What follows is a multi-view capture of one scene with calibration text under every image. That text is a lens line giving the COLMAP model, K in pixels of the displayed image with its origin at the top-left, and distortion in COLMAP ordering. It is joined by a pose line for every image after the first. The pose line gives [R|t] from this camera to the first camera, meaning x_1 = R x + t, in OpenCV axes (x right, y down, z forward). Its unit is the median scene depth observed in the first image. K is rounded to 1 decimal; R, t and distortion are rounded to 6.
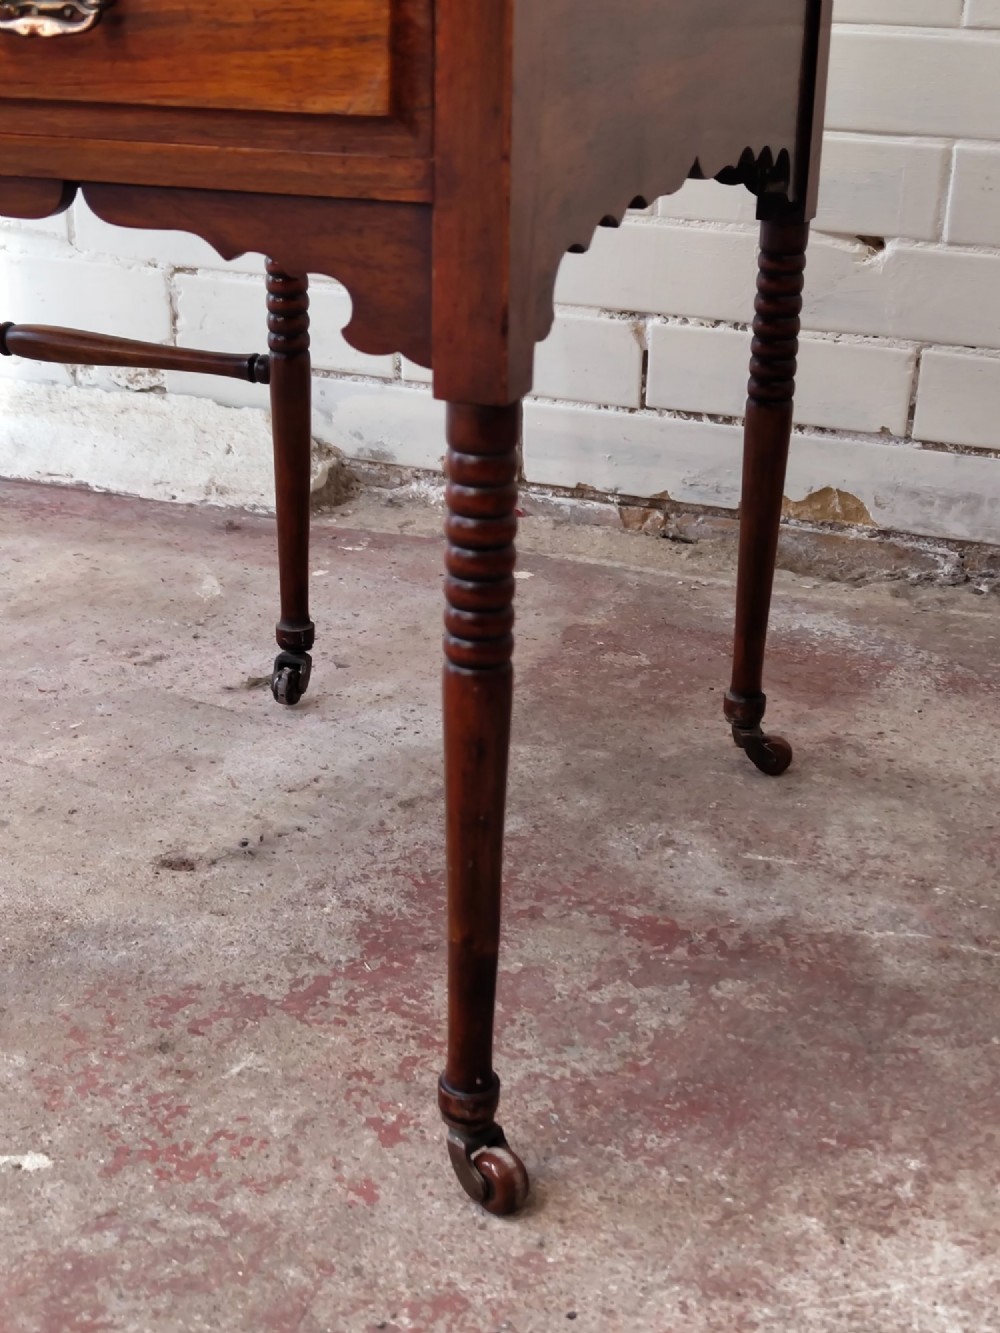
lens RADIAL K [[1829.8, 0, 488.9], [0, 1829.8, 693.7], [0, 0, 1]] dist [0.142373, -0.575656]
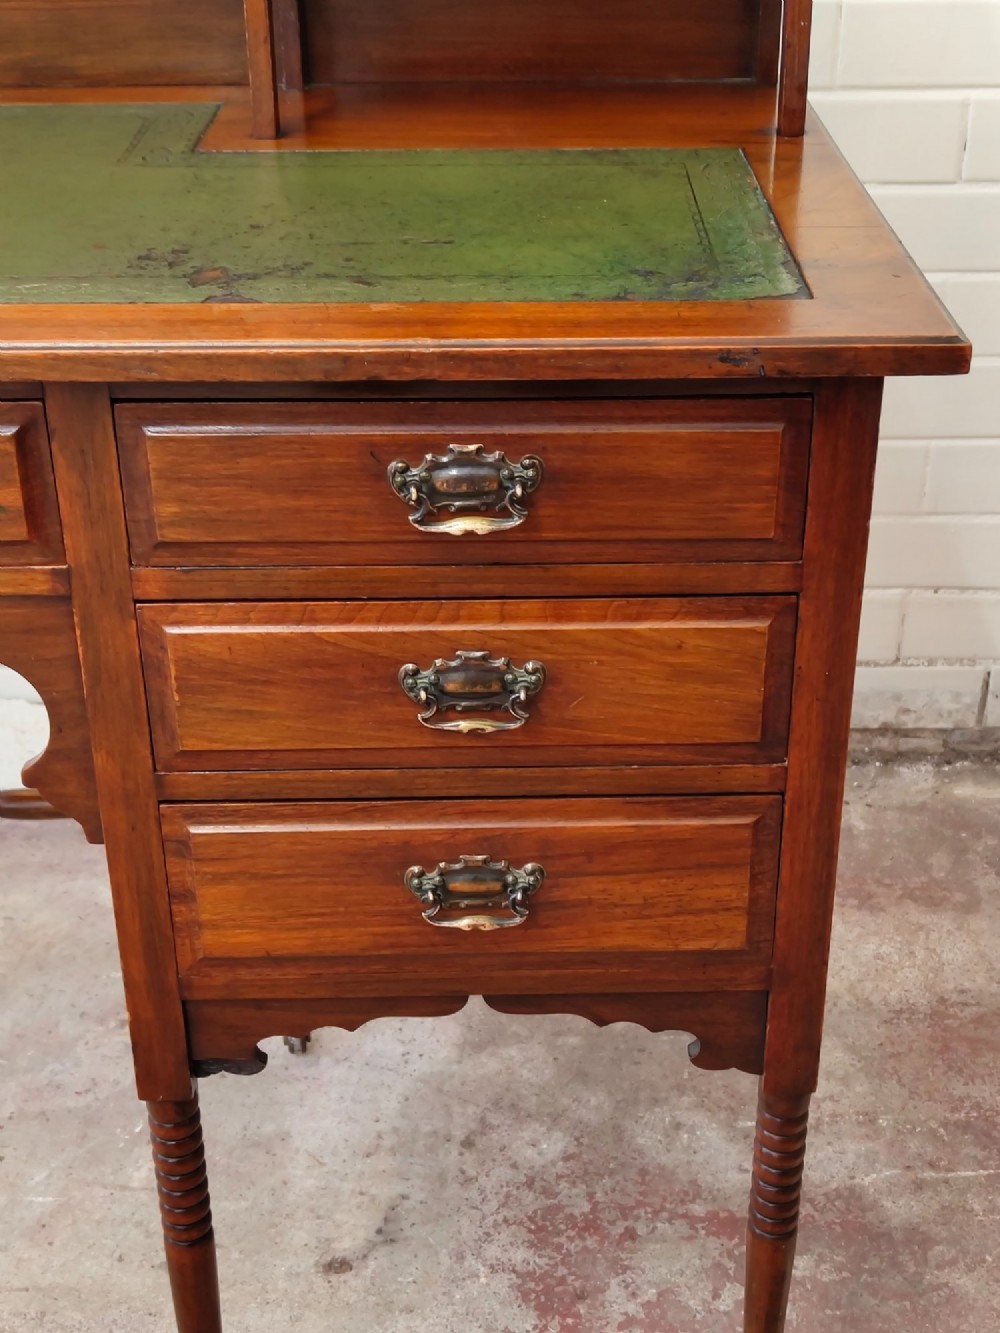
lens RADIAL K [[1845.1, 0, 511.0], [0, 1845.1, 692.3], [0, 0, 1]] dist [0.146315, -0.581409]
pose [[0.923883, -0.206771, 0.322002, -0.427257], [0.169022, 0.975417, 0.141401, -0.488434], [-0.343324, -0.076213, 0.936120, -0.196847]]
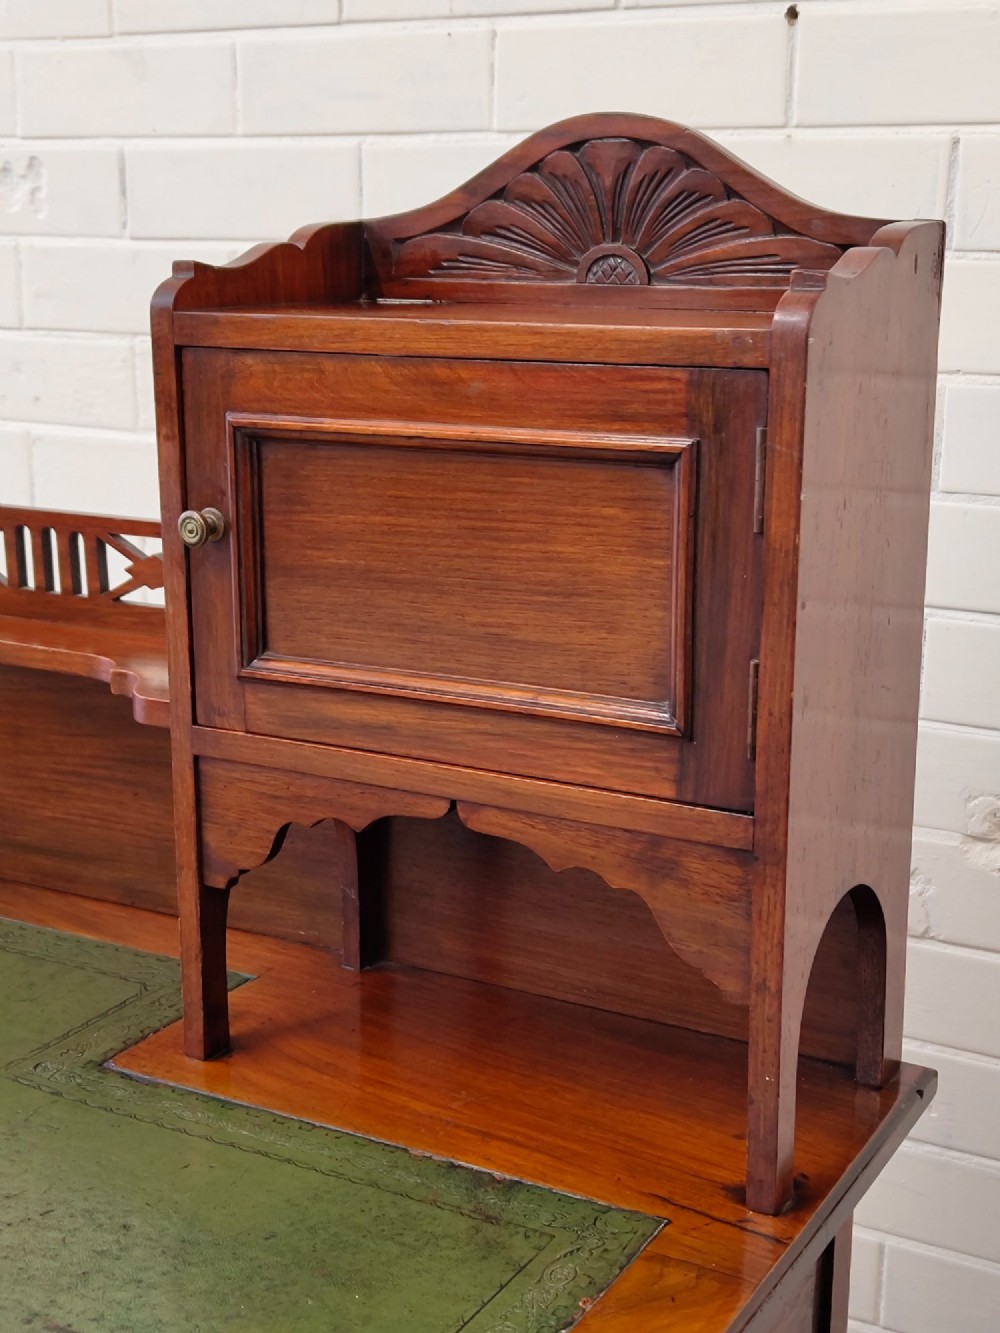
lens RADIAL K [[1845.1, 0, 511.0], [0, 1845.1, 692.3], [0, 0, 1]] dist [0.146315, -0.581409]
pose [[0.993827, 0.017745, -0.109514, 0.125227], [-0.035306, 0.986392, -0.160574, -0.714944], [0.105175, 0.163449, 0.980929, -0.041089]]
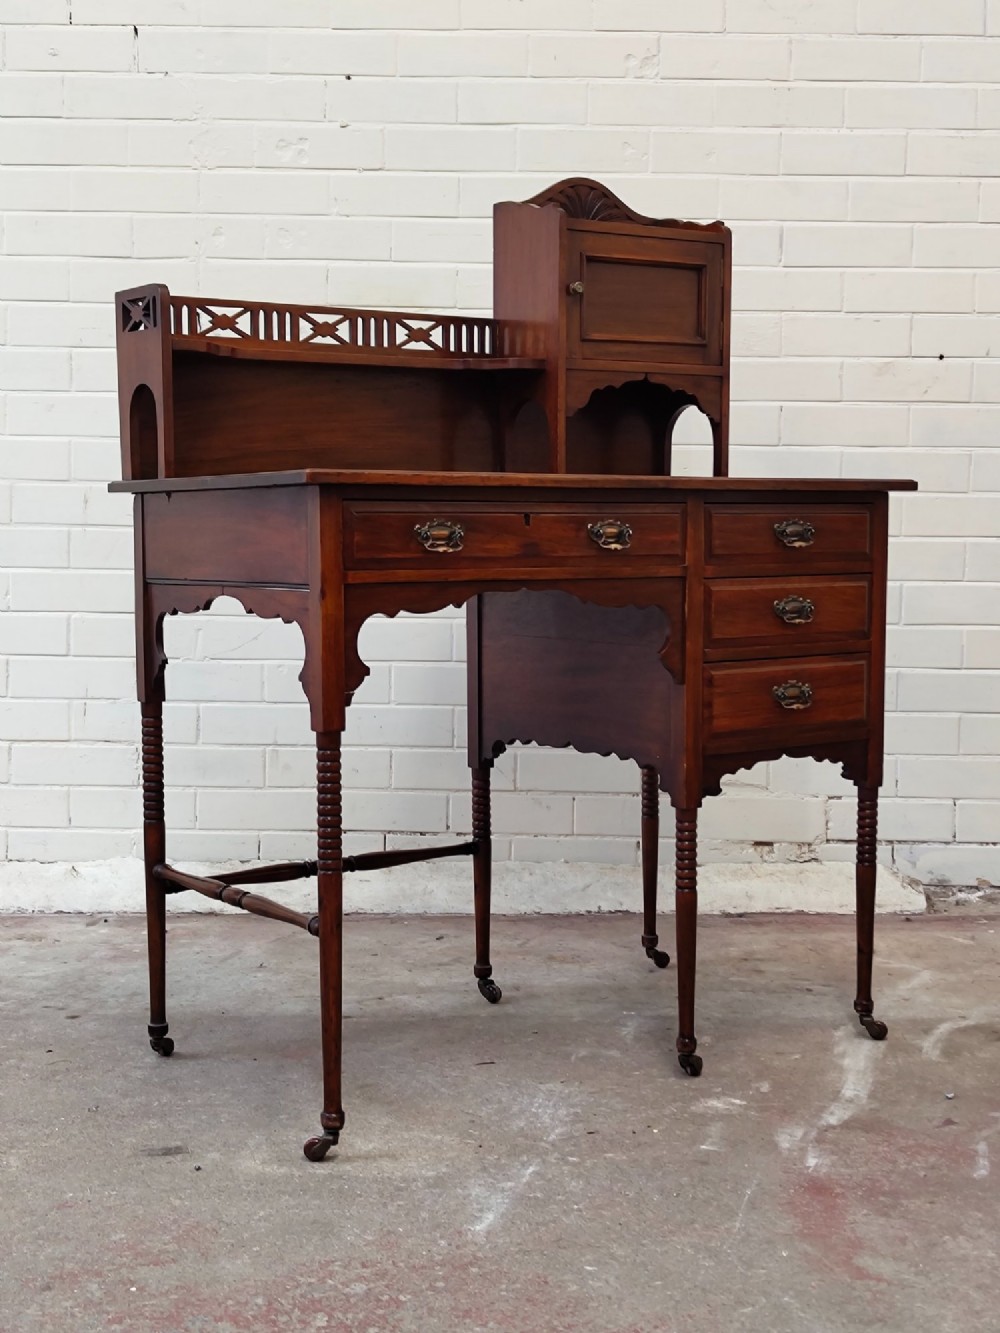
lens RADIAL K [[1832.1, 0, 470.7], [0, 1832.1, 688.3], [0, 0, 1]] dist [0.129245, -0.515226]
pose [[0.555572, -0.093520, 0.826193, -2.459381], [0.333902, 0.935106, -0.118684, -0.120958], [-0.761478, 0.341805, 0.550745, -0.363759]]
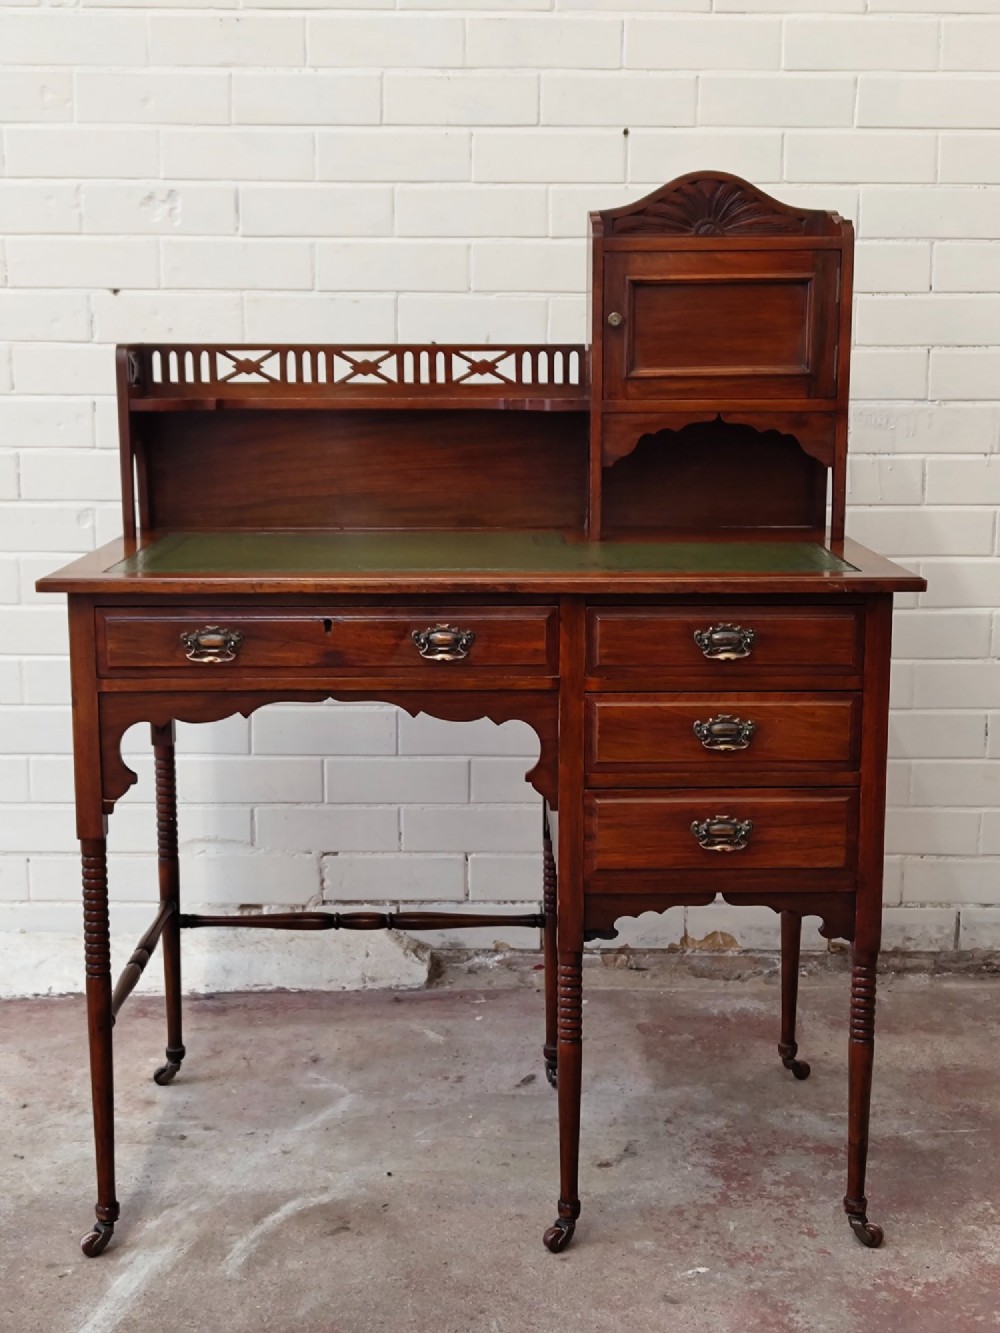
lens RADIAL K [[1835.4, 0, 500.0], [0, 1835.4, 666.5], [0, 0, 1]] dist [0.141050, -0.534816]
pose [[0.922170, -0.086040, 0.377092, -1.160563], [0.165231, 0.969139, -0.182942, -0.105897], [-0.349715, 0.231011, 0.907928, -1.161571]]
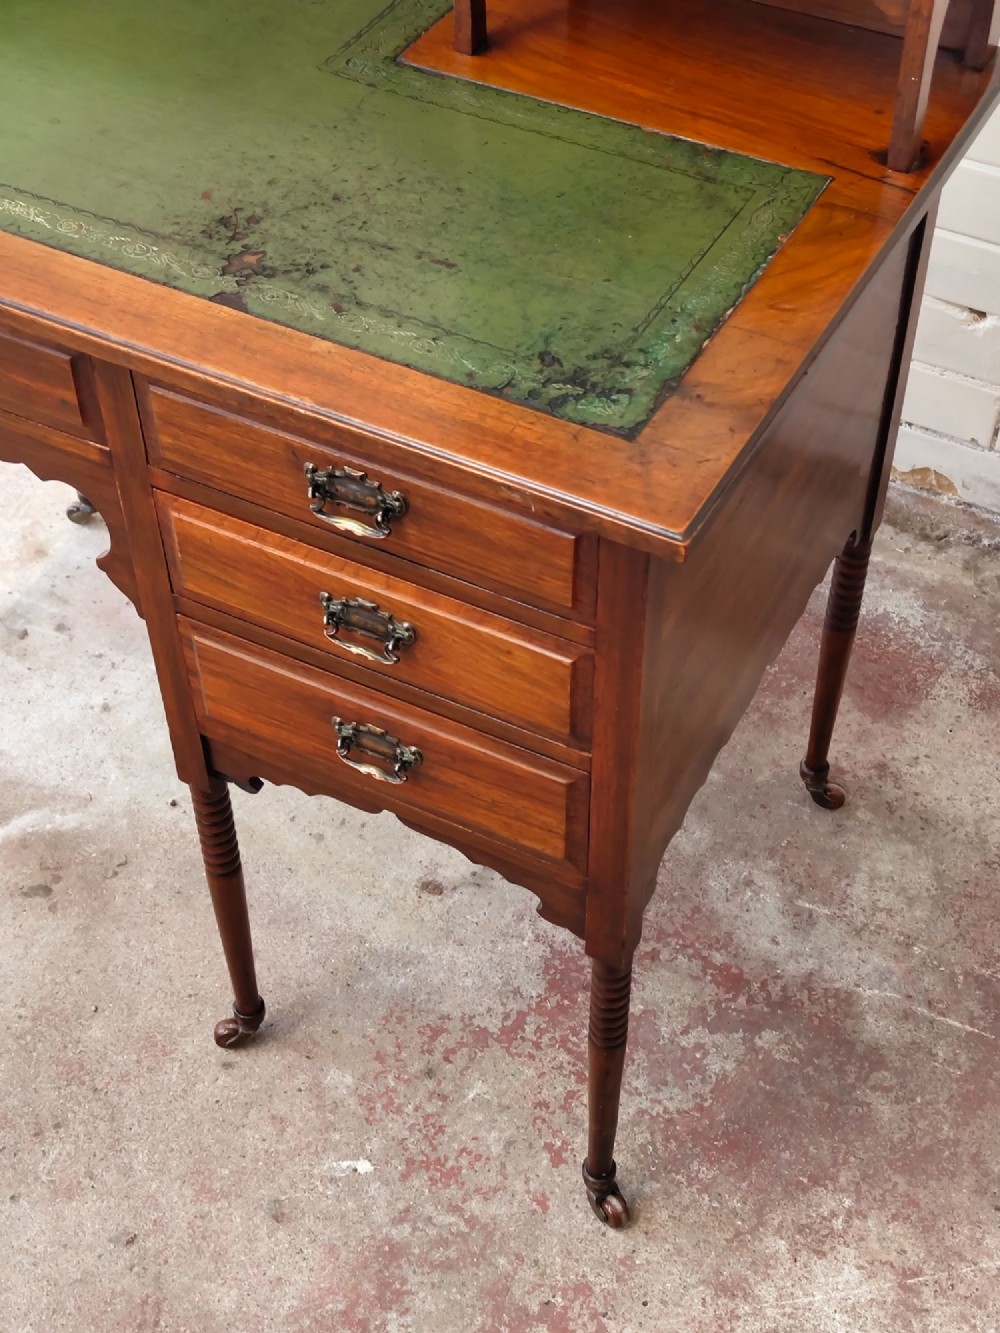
lens RADIAL K [[1837.0, 0, 515.8], [0, 1837.0, 646.1], [0, 0, 1]] dist [0.146303, -0.582792]
pose [[0.994790, 0.056675, -0.084741, 0.027077], [-0.018800, 0.918957, 0.393909, -0.804183], [0.100198, -0.390264, 0.915235, -0.399556]]
